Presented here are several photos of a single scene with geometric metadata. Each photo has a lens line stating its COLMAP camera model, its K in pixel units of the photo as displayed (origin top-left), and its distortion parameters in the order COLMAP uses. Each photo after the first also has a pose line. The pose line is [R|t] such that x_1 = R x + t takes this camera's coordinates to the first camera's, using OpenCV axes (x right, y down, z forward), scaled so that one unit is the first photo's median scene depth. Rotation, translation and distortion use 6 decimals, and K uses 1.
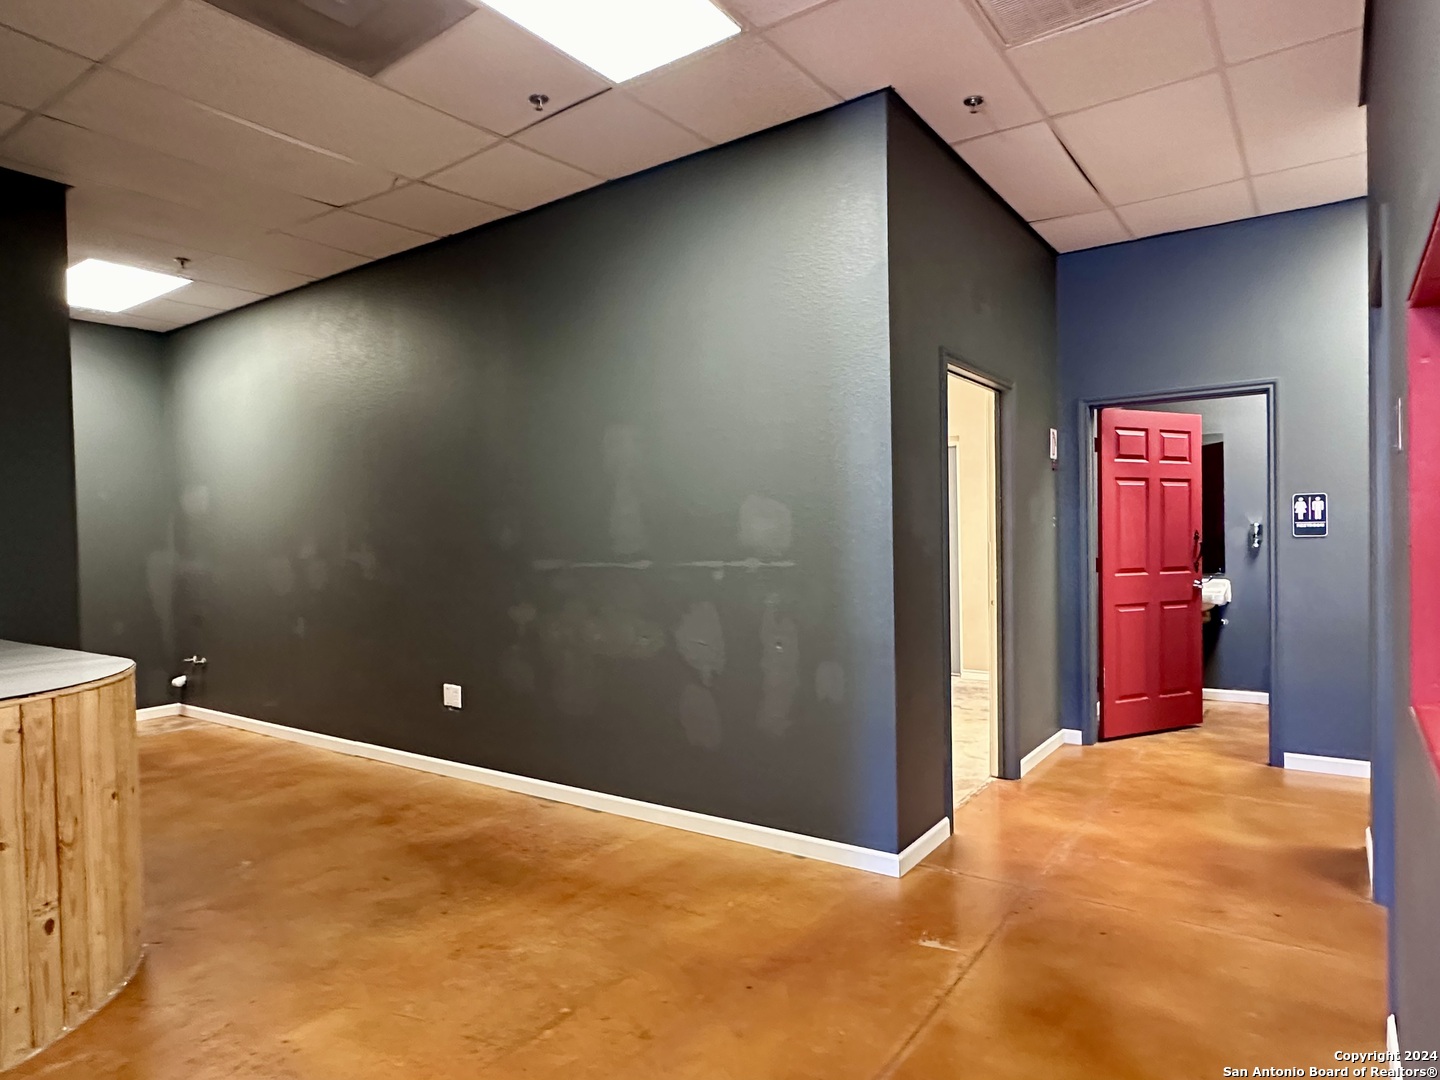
lens RADIAL K [[833.9, 0, 729.3], [0, 833.9, 545.8], [0, 0, 1]] dist [-0.001276, 0.001381]
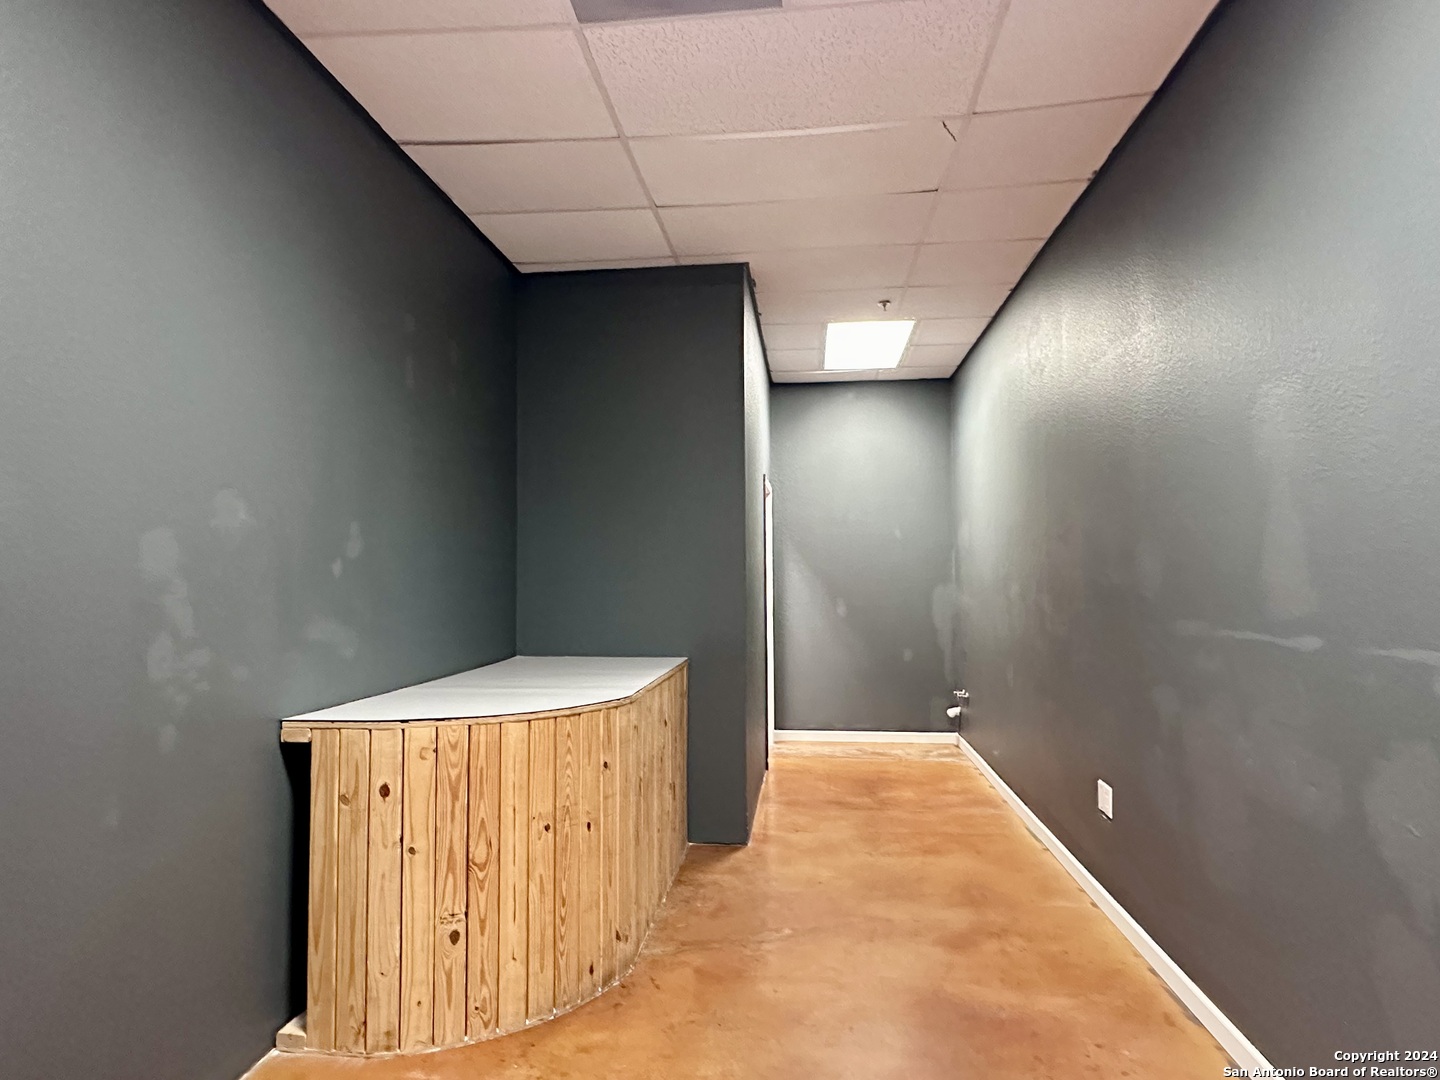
lens RADIAL K [[833.9, 0, 722.7], [0, 833.9, 538.9], [0, 0, 1]] dist [-0.001276, 0.001381]
pose [[0.487550, -0.017956, -0.872910, 0.288205], [-0.021379, 0.999243, -0.032496, -0.030016], [0.872833, 0.034505, 0.486797, 0.707101]]
